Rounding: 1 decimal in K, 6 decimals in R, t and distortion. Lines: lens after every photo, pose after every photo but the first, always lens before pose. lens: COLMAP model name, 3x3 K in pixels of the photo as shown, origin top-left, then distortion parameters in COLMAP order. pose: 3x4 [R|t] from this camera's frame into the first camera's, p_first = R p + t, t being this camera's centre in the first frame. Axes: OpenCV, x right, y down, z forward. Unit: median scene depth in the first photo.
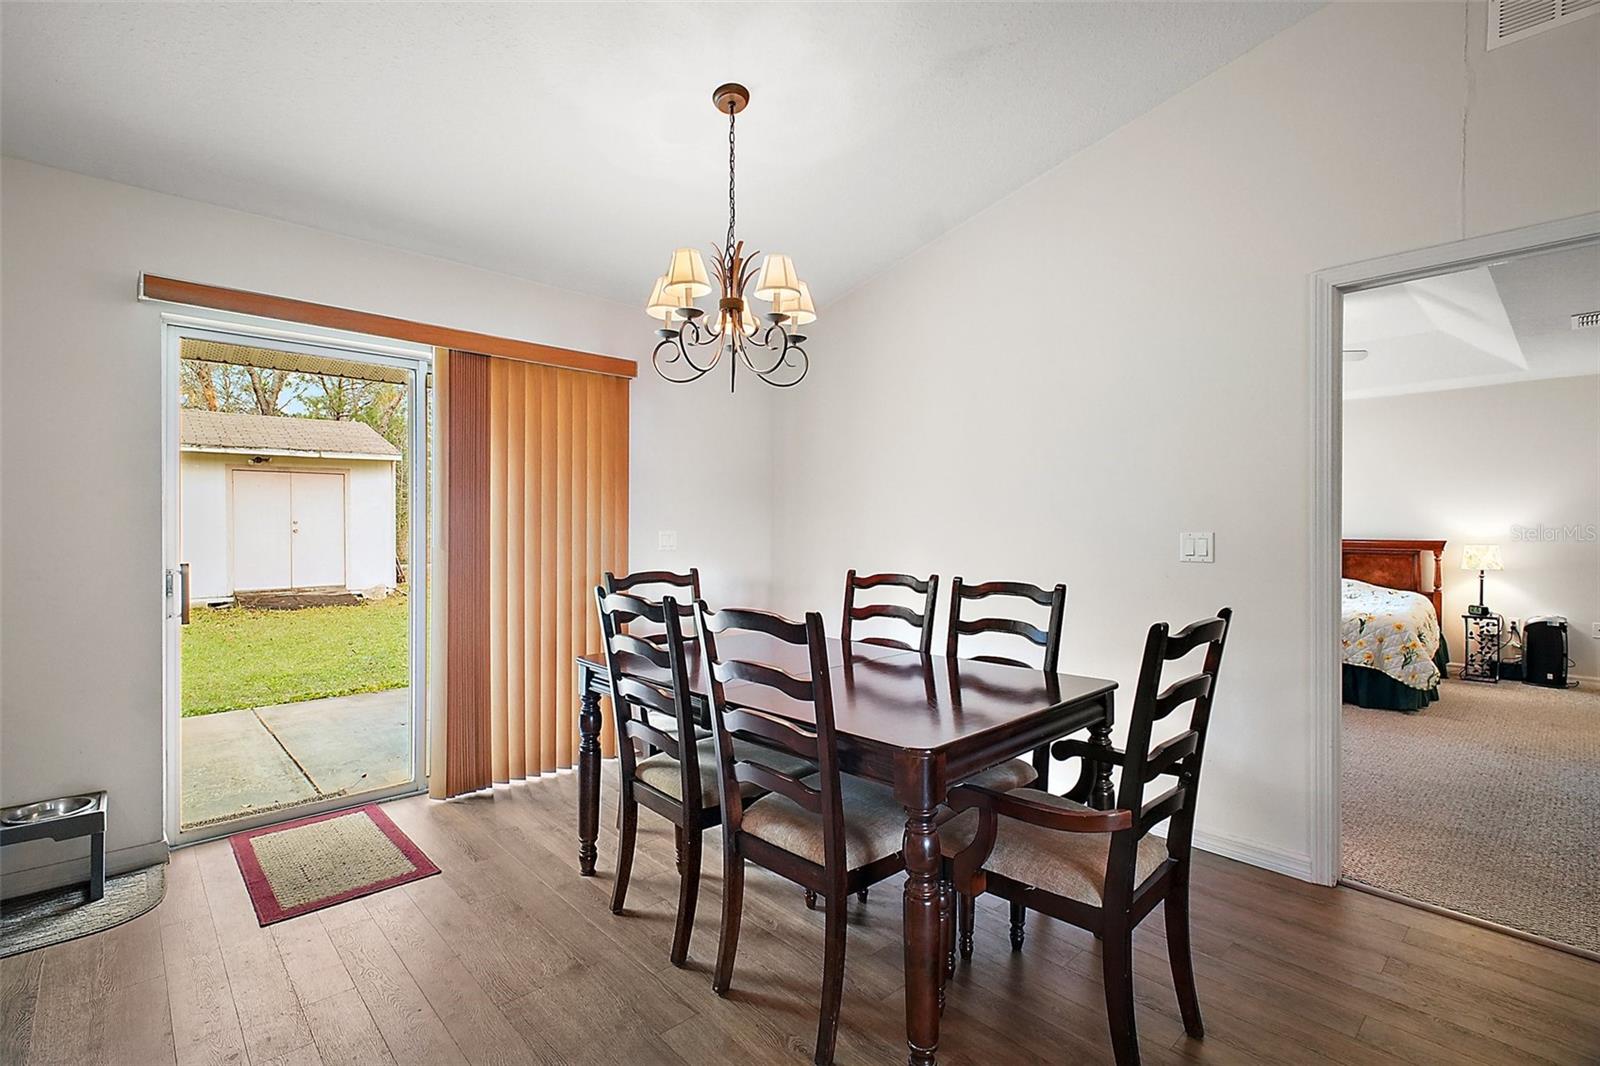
lens RADIAL K [[732.4, 0, 770.7], [0, 732.4, 533.7], [0, 0, 1]] dist [-0.004626, 0.000974]
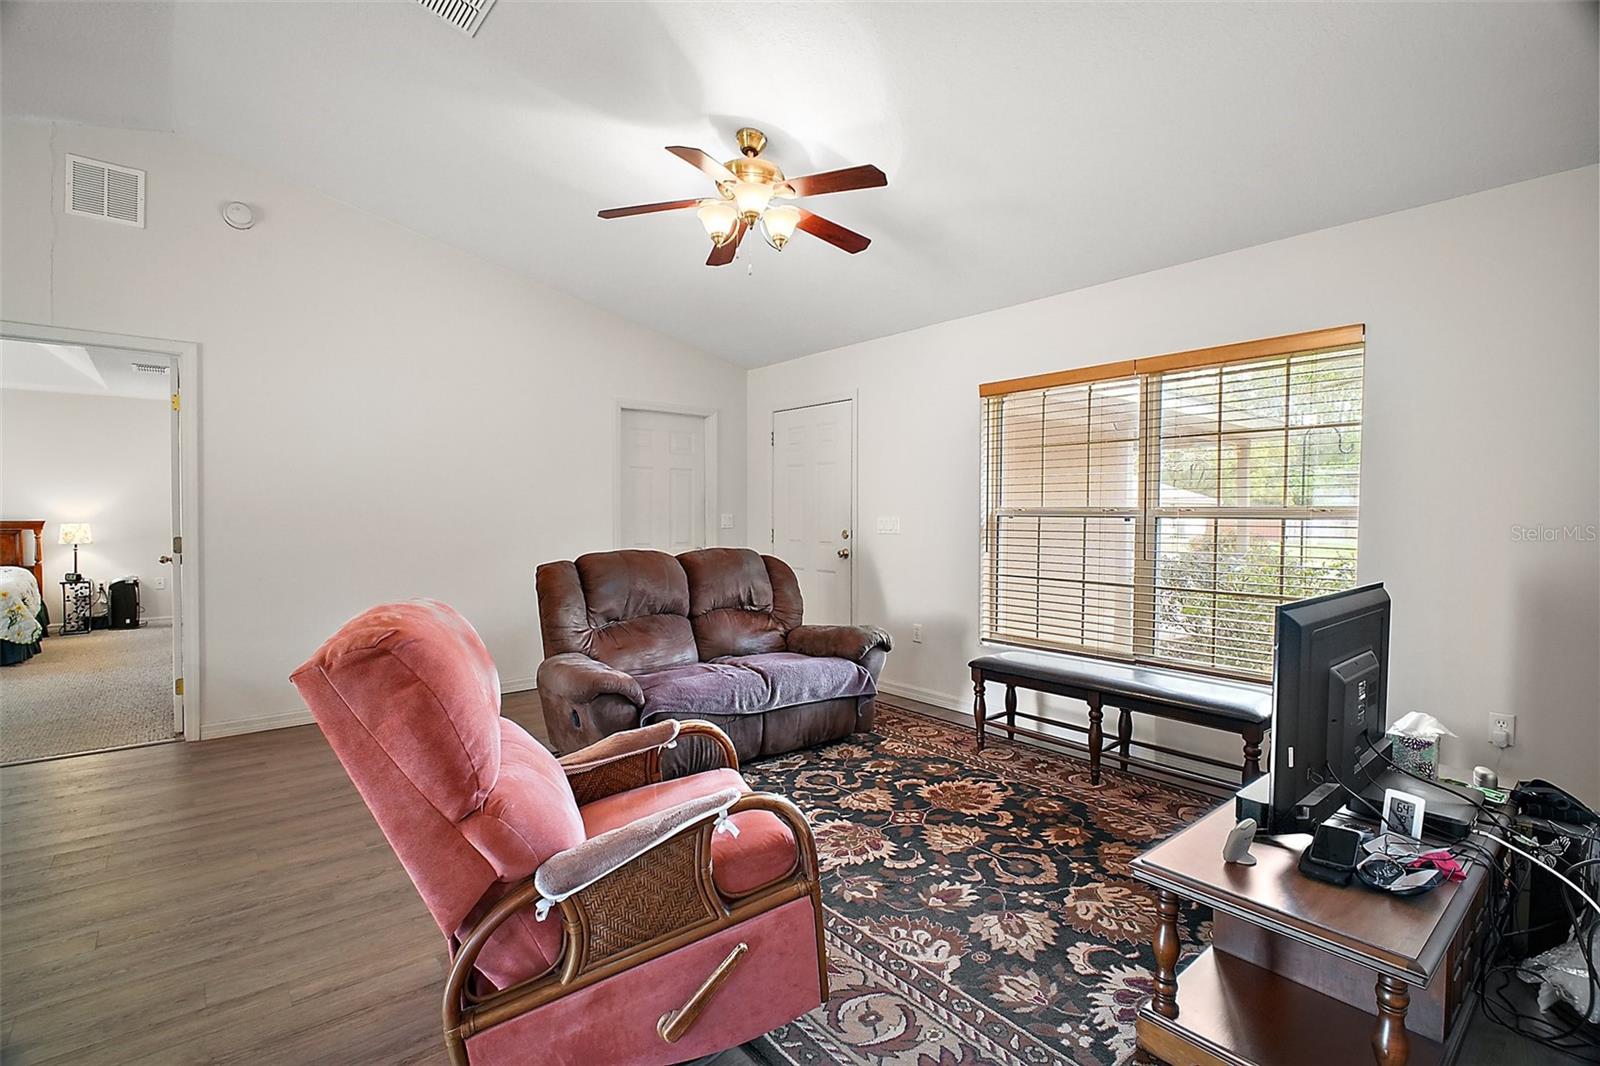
lens RADIAL K [[732.4, 0, 786.0], [0, 732.4, 530.3], [0, 0, 1]] dist [-0.004626, 0.000974]
pose [[0.031077, -0.021181, 0.999293, -0.223947], [0.000933, 0.999776, 0.021163, 0.000940], [-0.999517, 0.000274, 0.031090, -0.242513]]
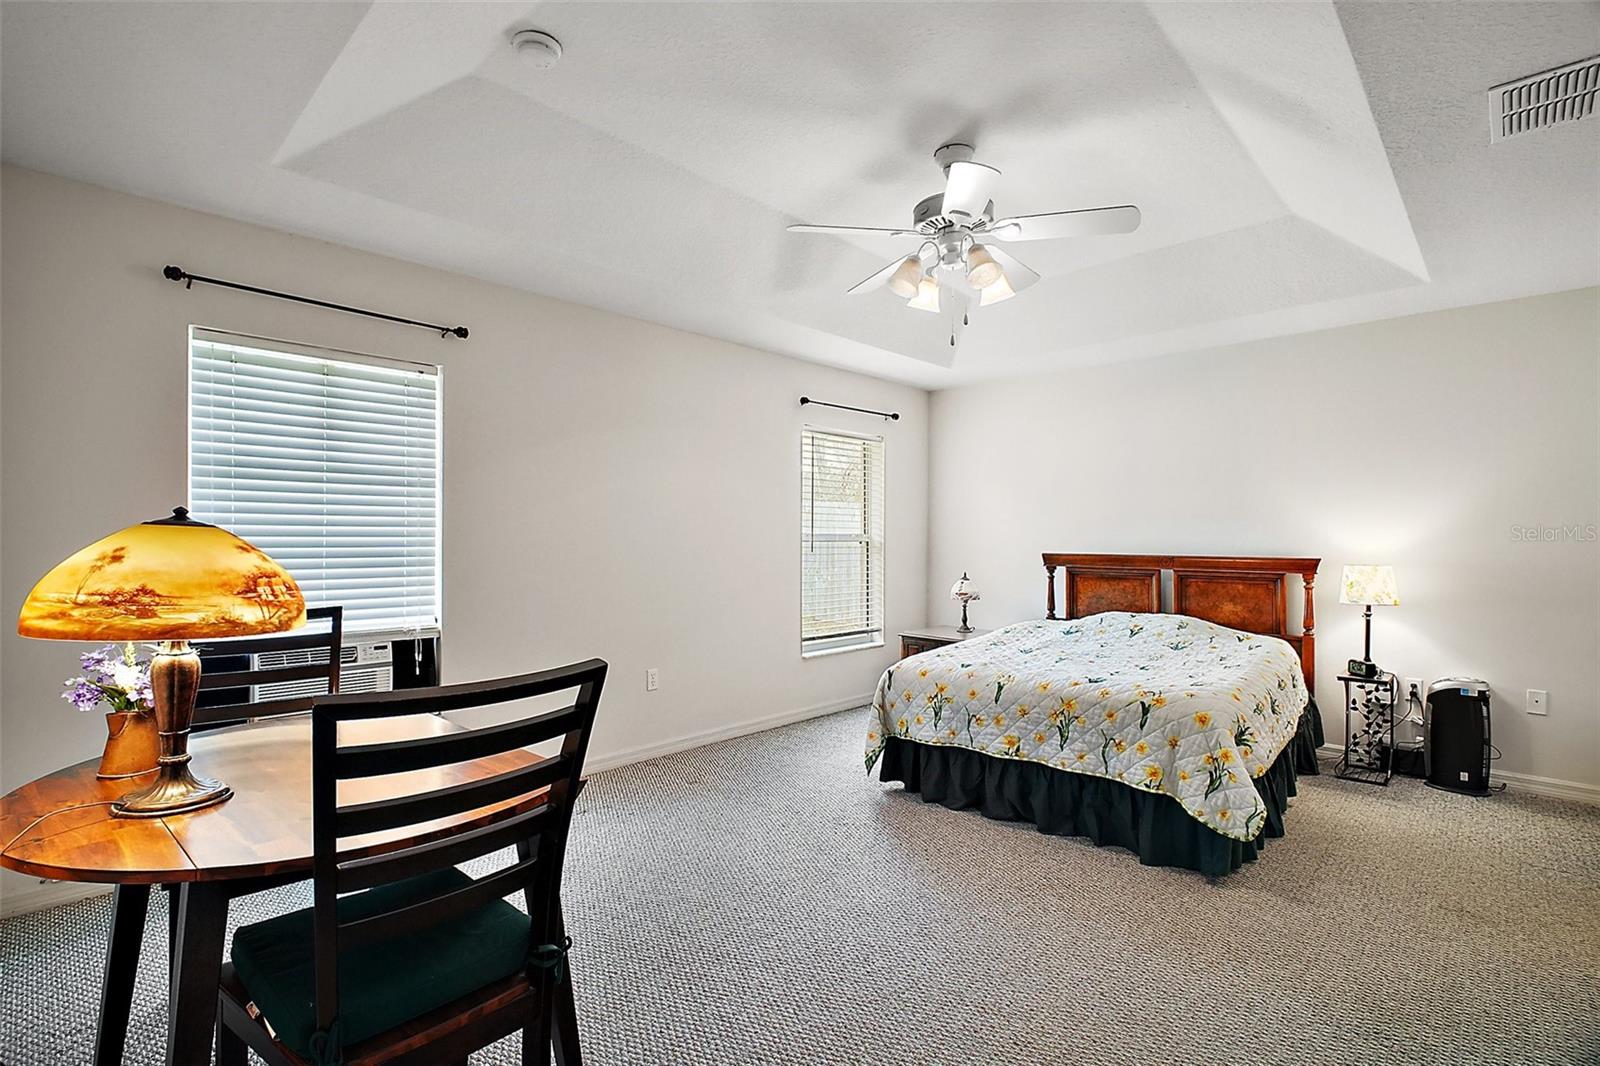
lens RADIAL K [[732.4, 0, 811.0], [0, 732.4, 535.2], [0, 0, 1]] dist [-0.004626, 0.000974]
pose [[0.997129, 0.008131, 0.075278, 0.437131], [-0.007628, 0.999947, -0.006970, -0.003949], [-0.075331, 0.006375, 0.997138, 0.395000]]
